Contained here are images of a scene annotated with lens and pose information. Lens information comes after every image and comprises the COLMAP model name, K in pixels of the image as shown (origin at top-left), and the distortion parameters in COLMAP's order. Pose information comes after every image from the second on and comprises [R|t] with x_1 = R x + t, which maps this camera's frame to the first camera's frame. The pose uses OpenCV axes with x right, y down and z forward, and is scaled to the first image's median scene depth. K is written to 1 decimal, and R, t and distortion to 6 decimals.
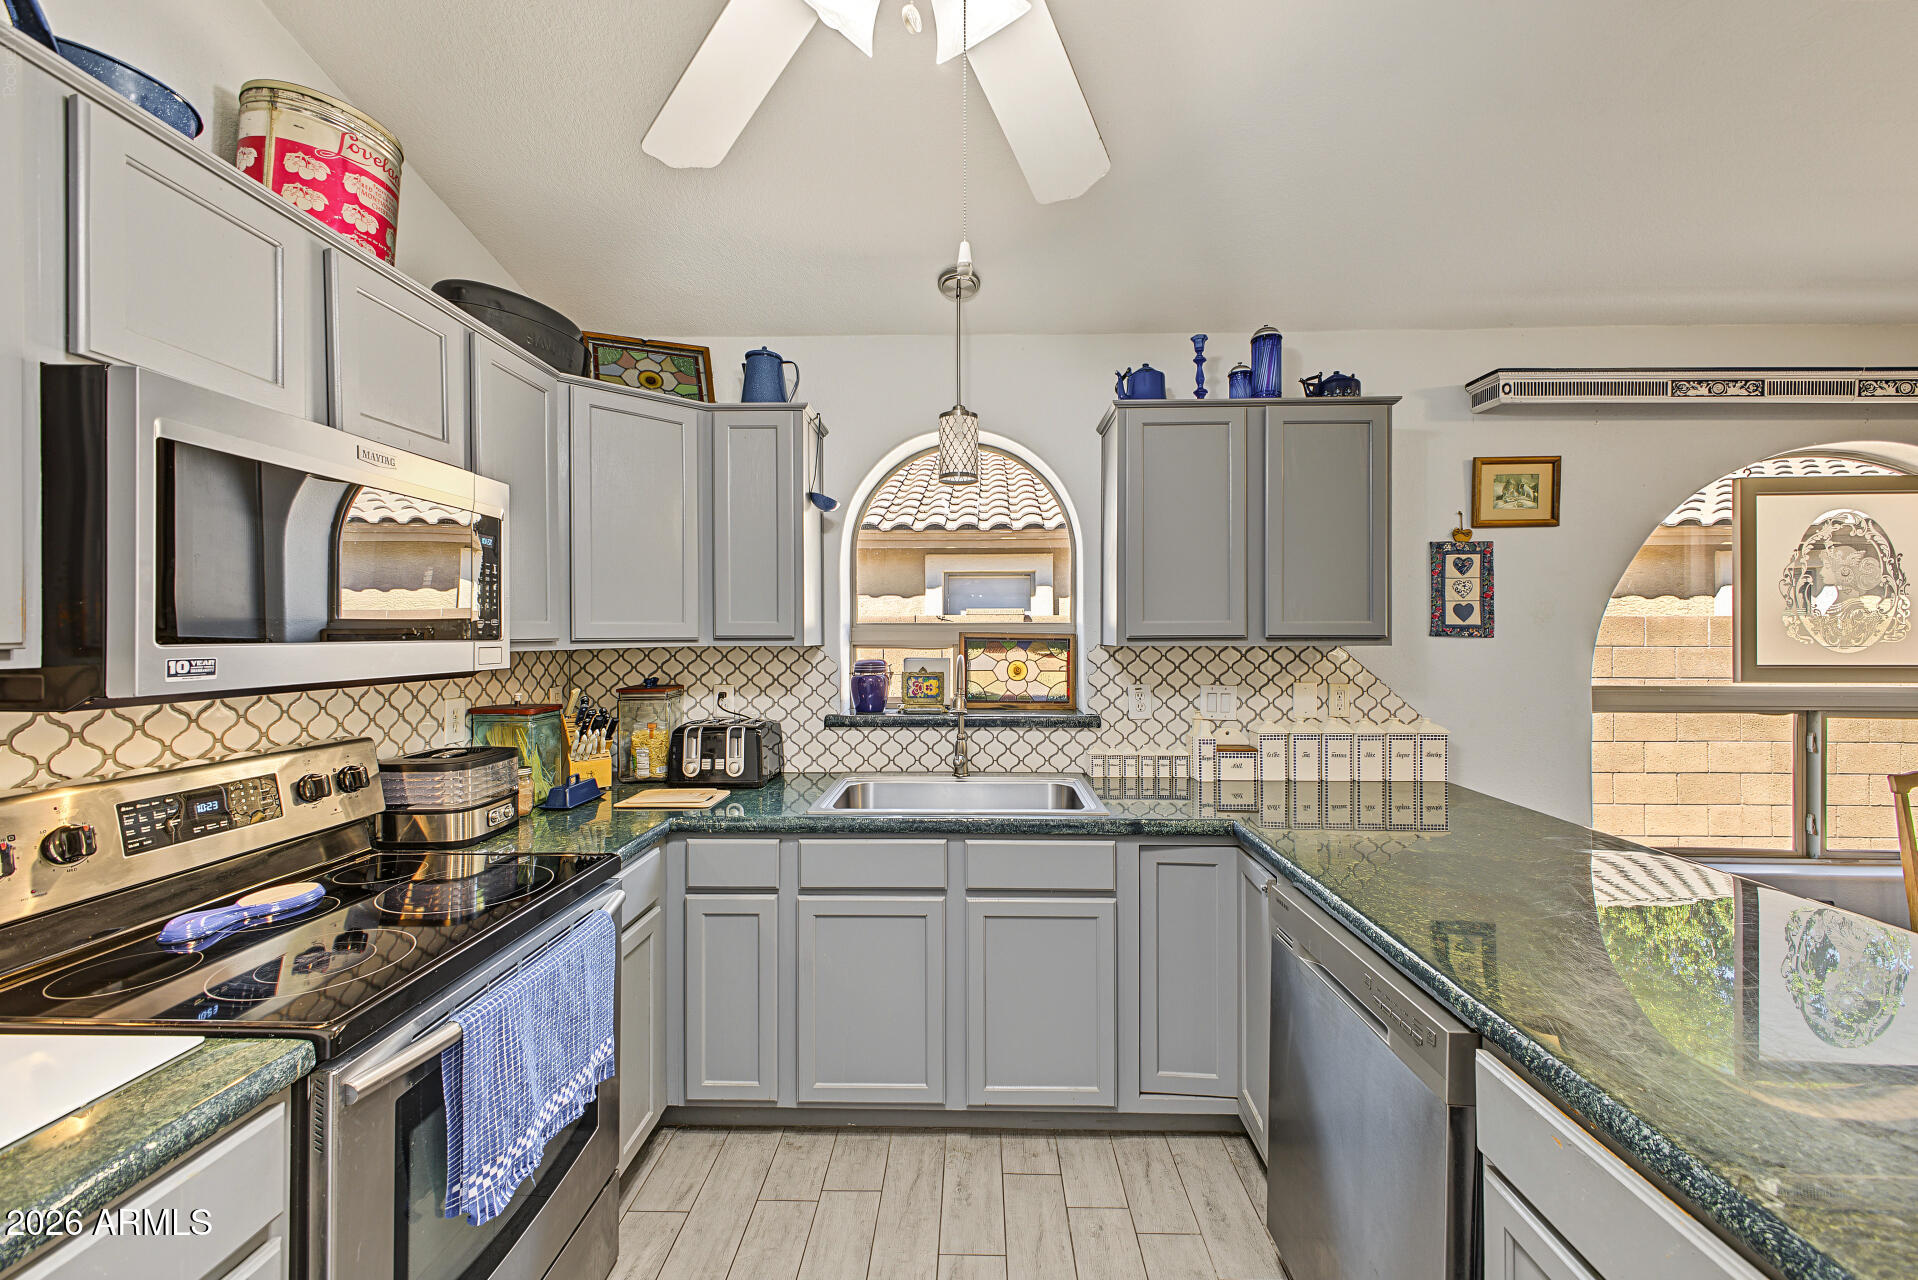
lens RADIAL K [[767.3, 0, 962.2], [0, 767.3, 634.0], [0, 0, 1]] dist [0.028830, -0.012343]
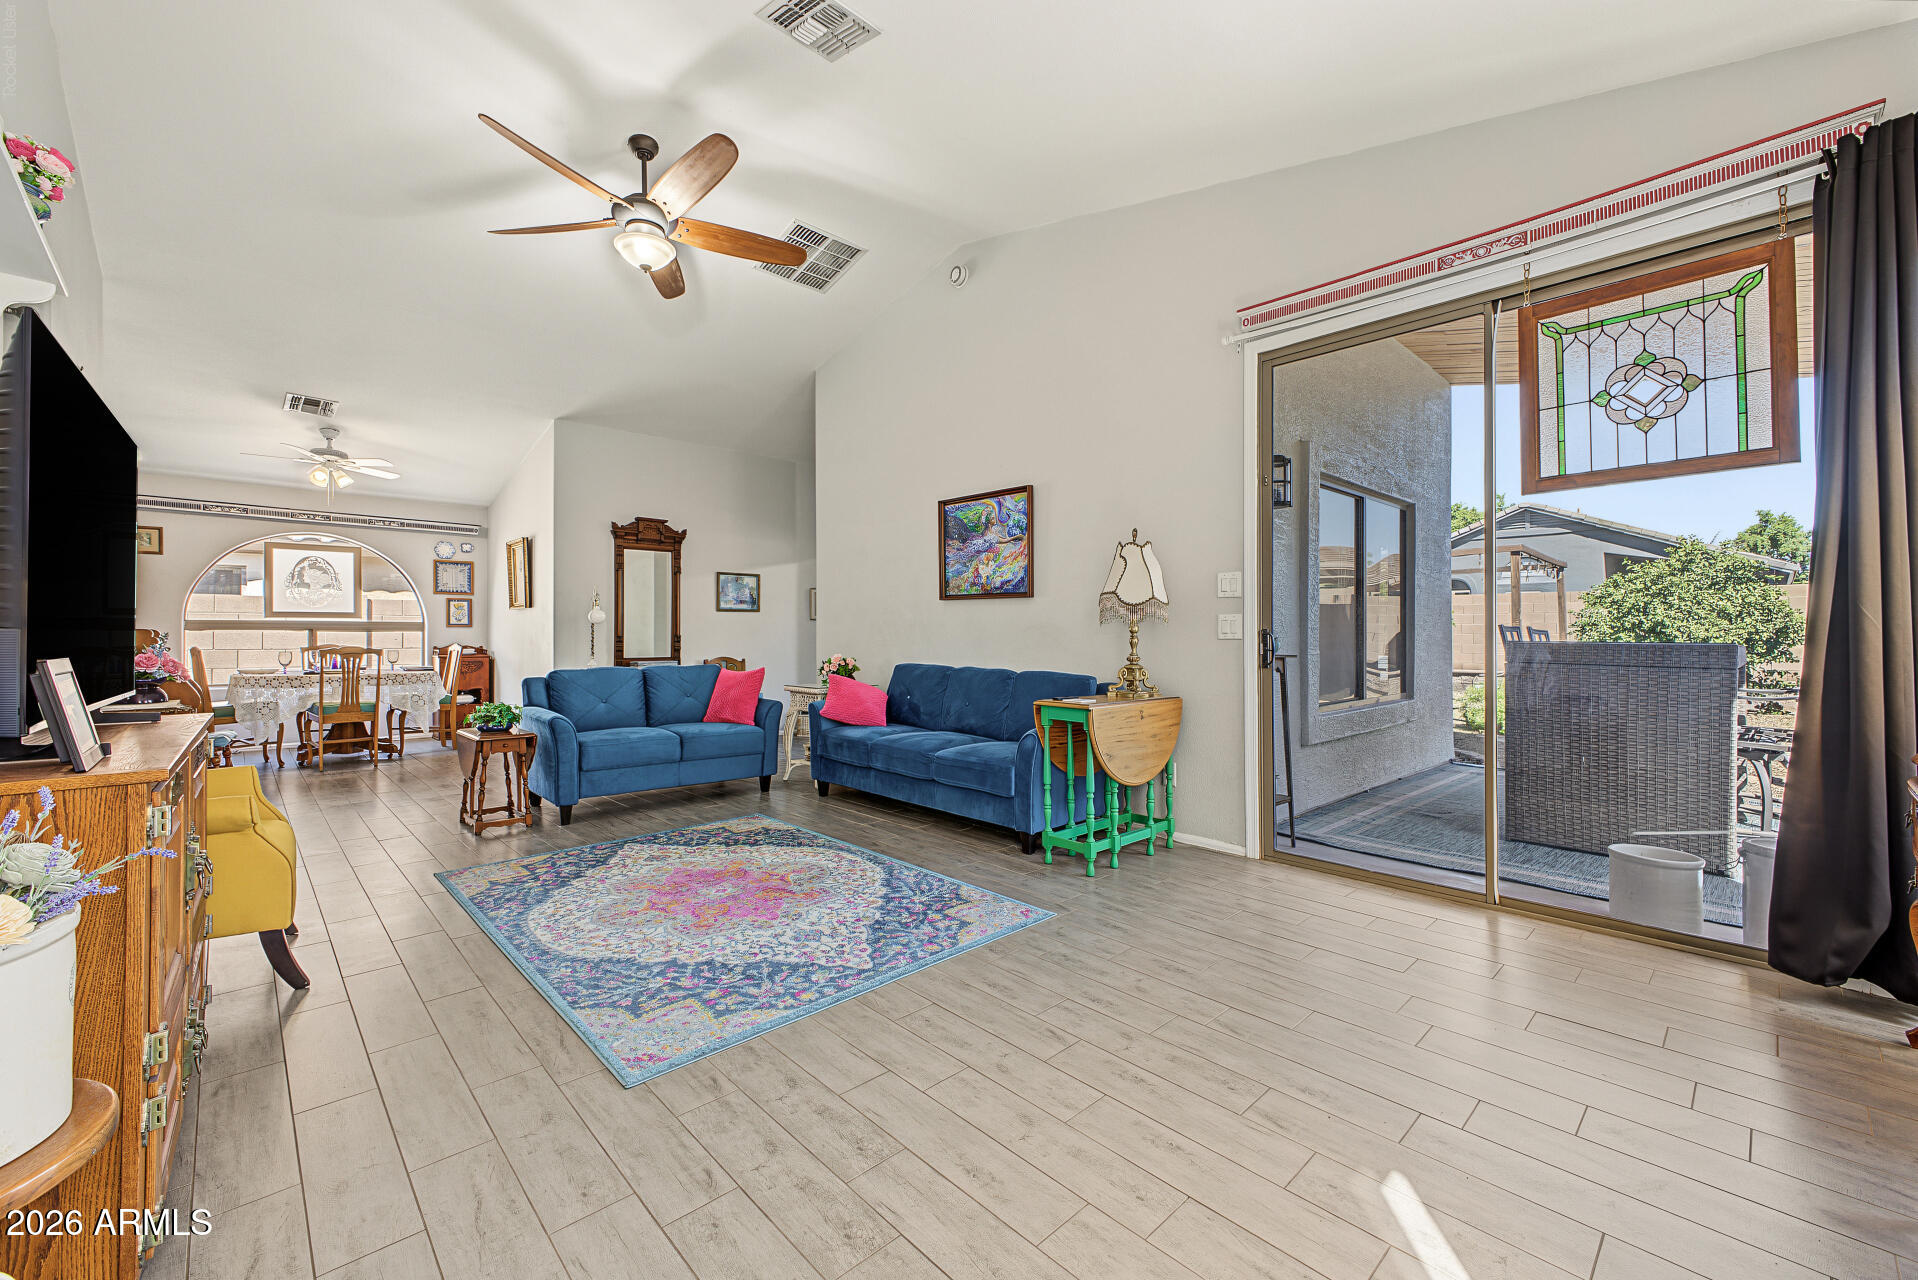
lens RADIAL K [[767.3, 0, 962.2], [0, 767.3, 634.0], [0, 0, 1]] dist [0.028830, -0.012343]
pose [[0.709457, -0.003073, 0.704742, 0.822382], [0.001046, 0.999994, 0.003307, 0.114463], [-0.704747, -0.001609, 0.709456, -2.648928]]
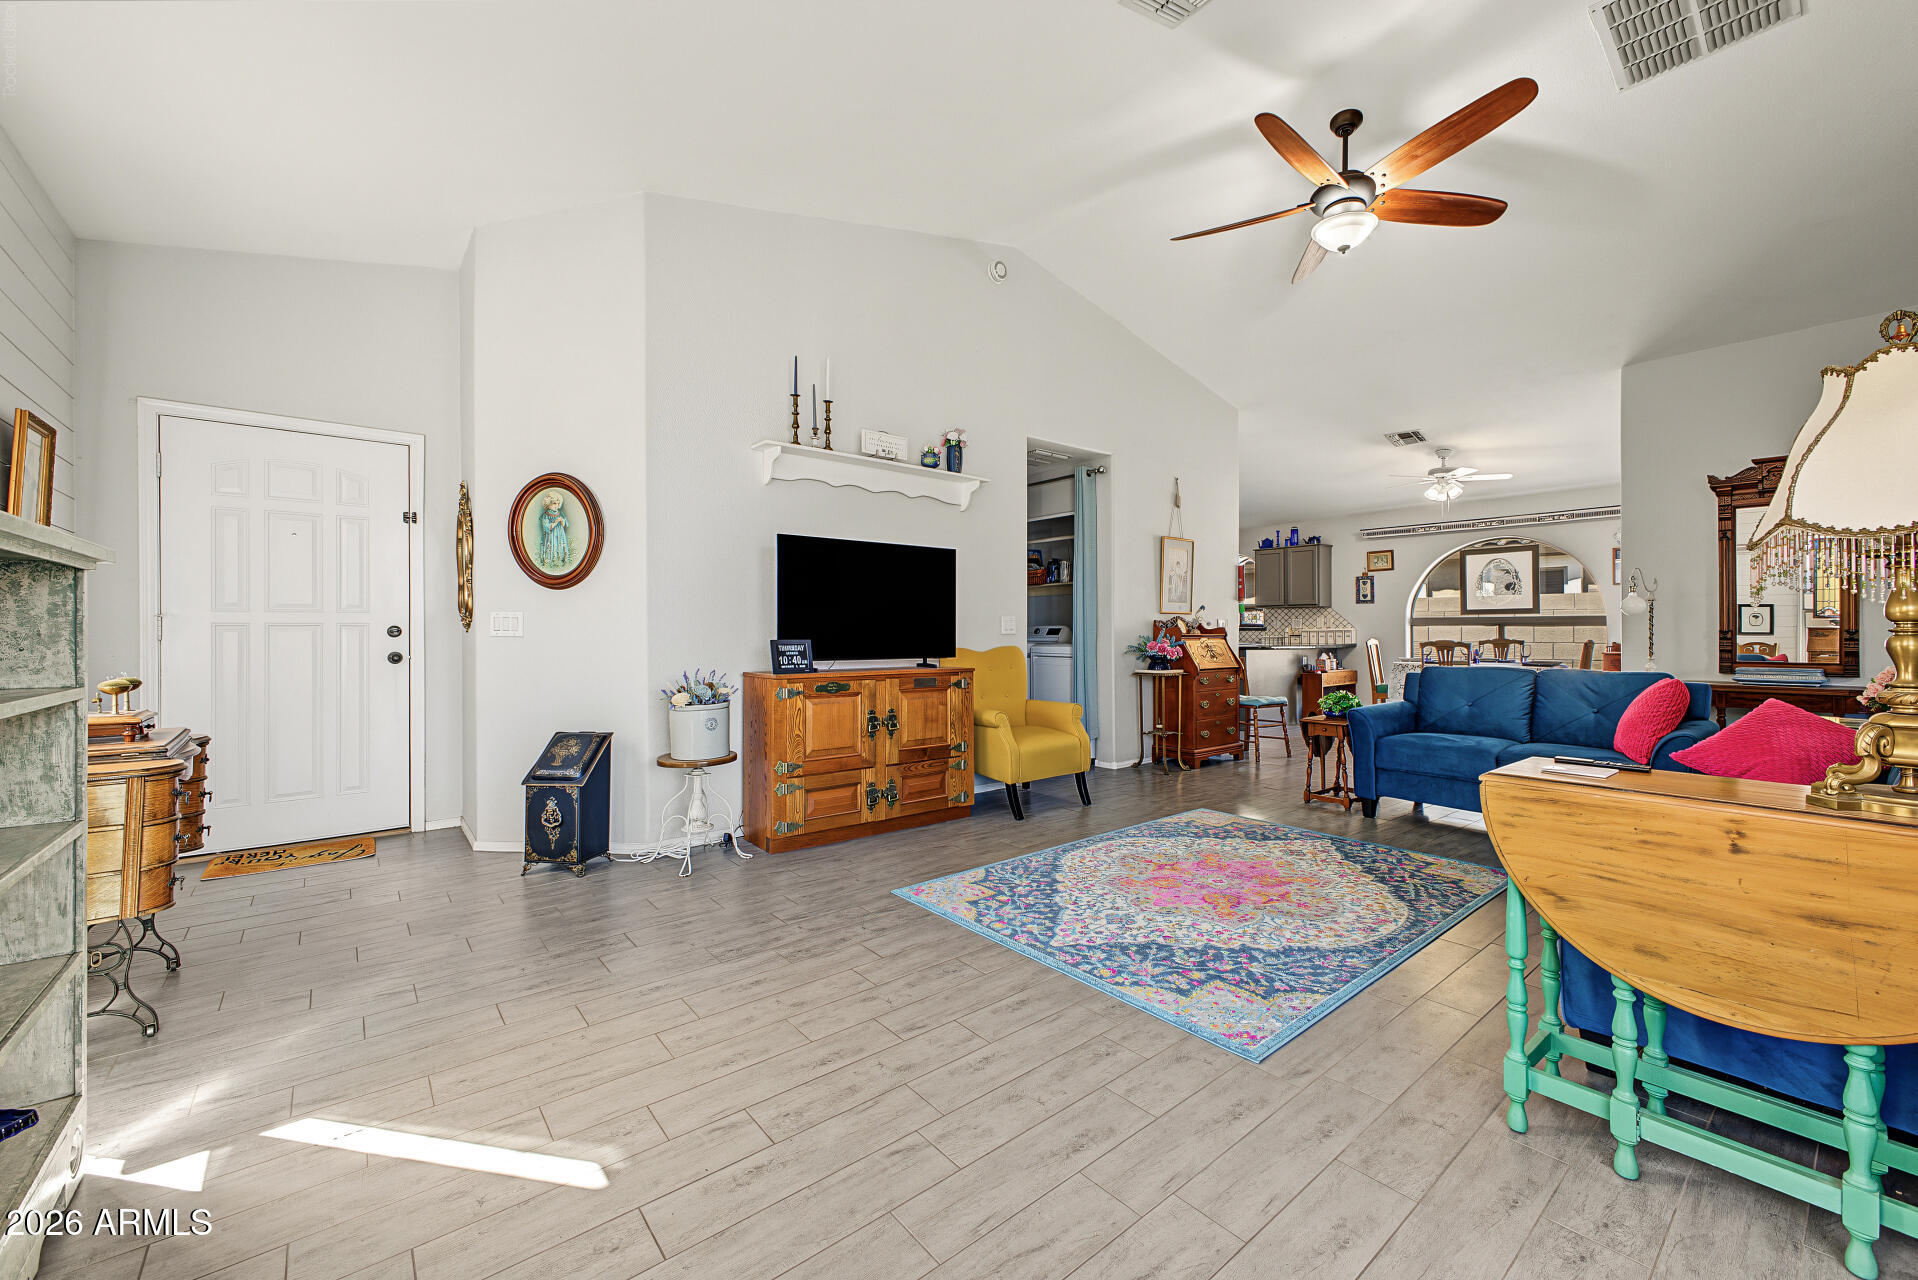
lens RADIAL K [[767.3, 0, 962.2], [0, 767.3, 634.0], [0, 0, 1]] dist [0.028830, -0.012343]
pose [[0.646397, -0.001209, -0.763001, 2.127828], [0.005663, 0.999979, 0.003213, 0.119459], [0.762981, -0.006397, 0.646390, -2.630693]]
